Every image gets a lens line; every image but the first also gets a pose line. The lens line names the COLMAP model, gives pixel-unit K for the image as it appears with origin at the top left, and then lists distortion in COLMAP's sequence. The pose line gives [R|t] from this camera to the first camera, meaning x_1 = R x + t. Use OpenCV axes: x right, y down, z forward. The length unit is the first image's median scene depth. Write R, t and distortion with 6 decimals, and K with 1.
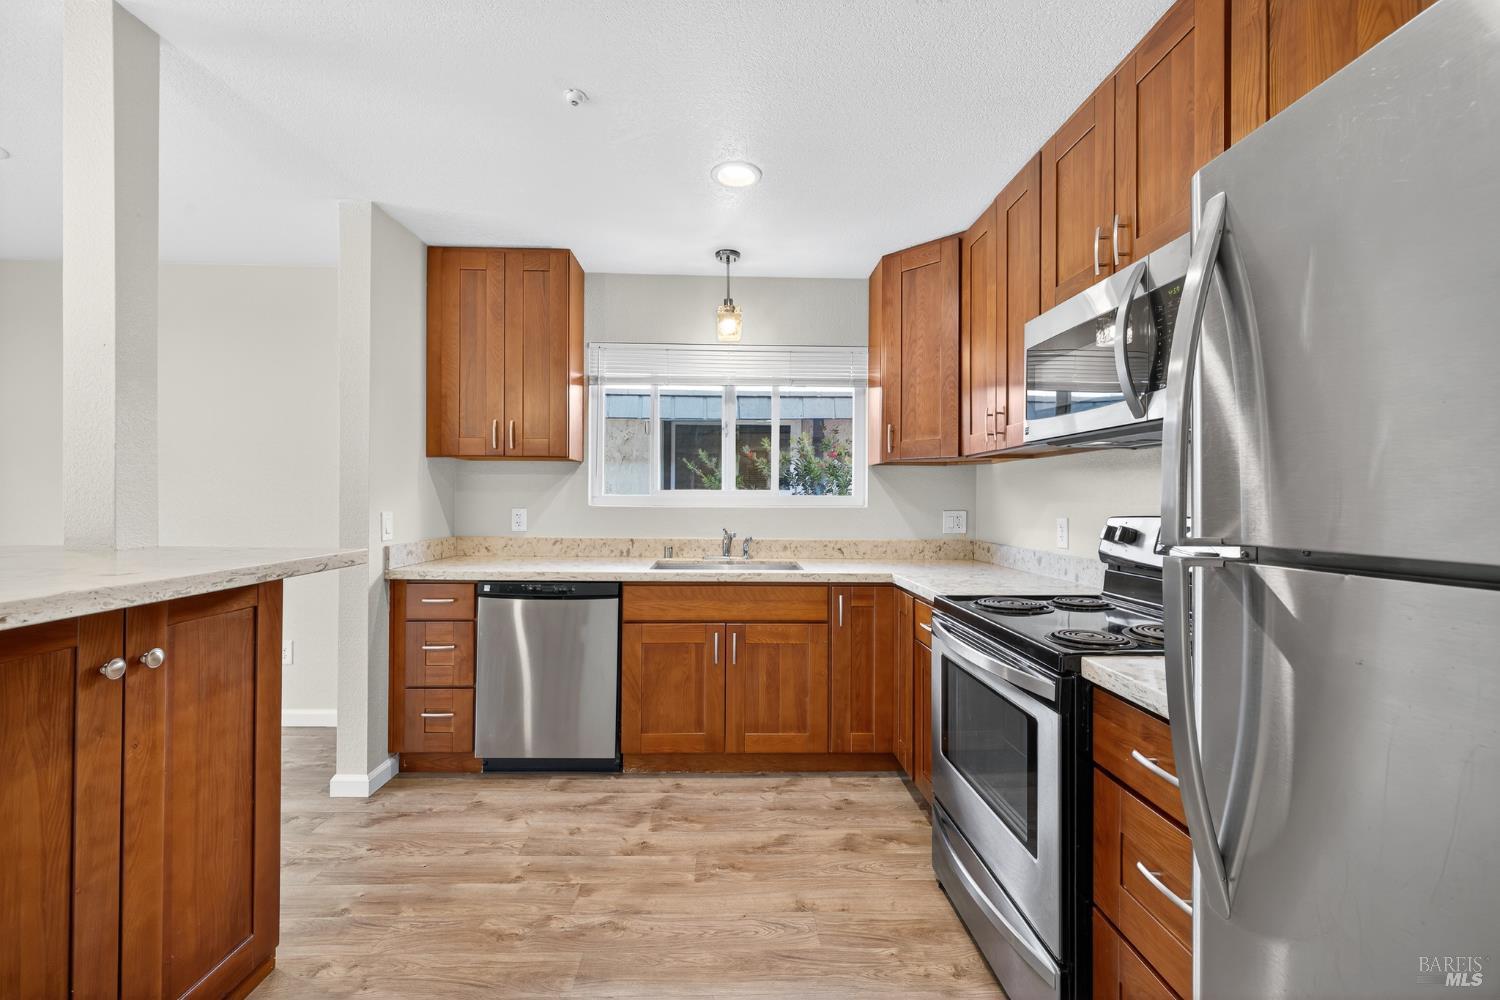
lens RADIAL K [[622.5, 0, 743.2], [0, 622.5, 488.0], [0, 0, 1]] dist [0.002686, -0.000014]
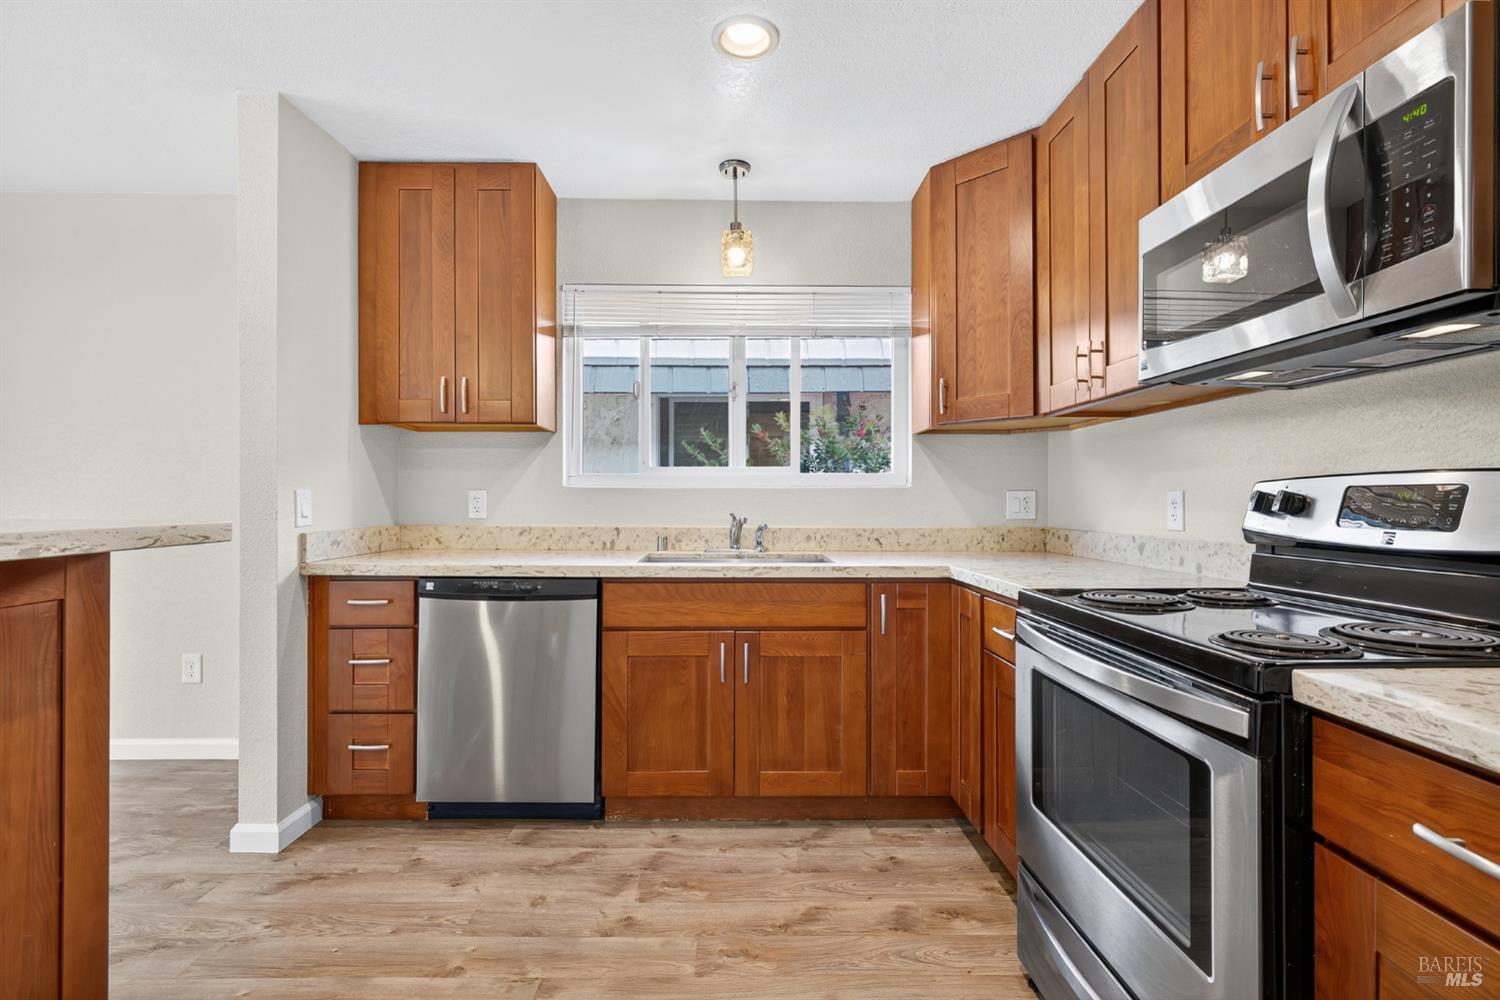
lens RADIAL K [[692.3, 0, 742.1], [0, 692.3, 494.4], [0, 0, 1]] dist [0.000153, 0.000437]
pose [[0.999869, -0.005190, -0.015359, -0.004815], [0.005323, 0.999948, 0.008642, 0.040073], [0.015313, -0.008722, 0.999845, 0.137216]]
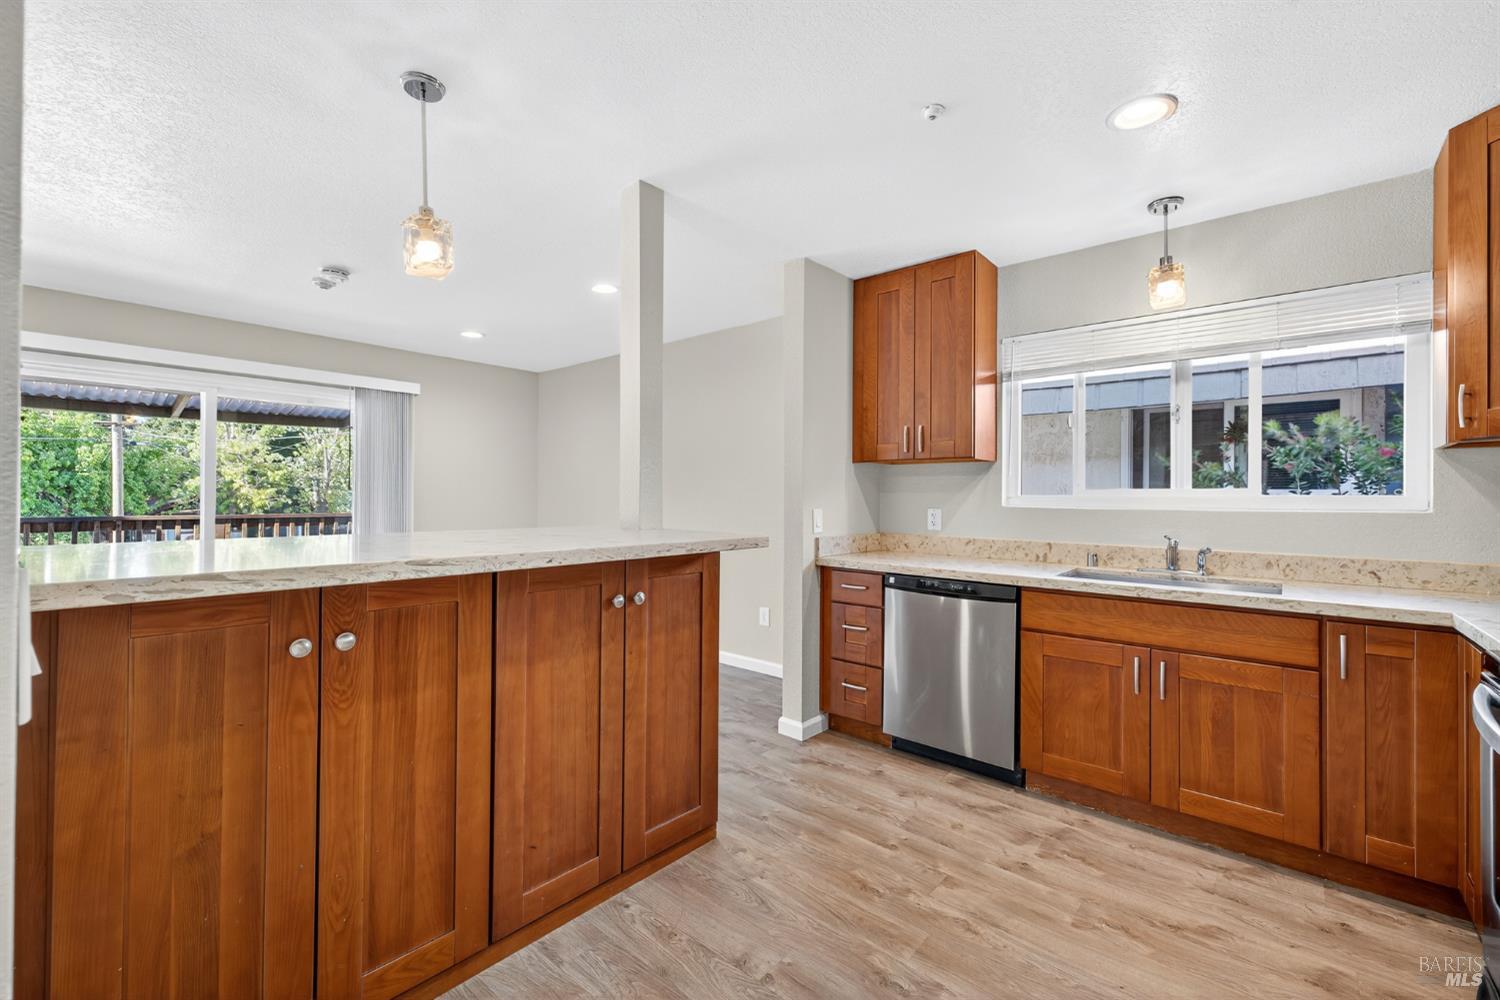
lens RADIAL K [[622.5, 0, 743.2], [0, 622.5, 488.0], [0, 0, 1]] dist [0.002686, -0.000014]
pose [[0.736333, -0.011545, -0.676521, 0.139549], [0.007139, 0.999931, -0.009294, 0.007073], [0.676582, 0.002013, 0.736365, 0.016151]]
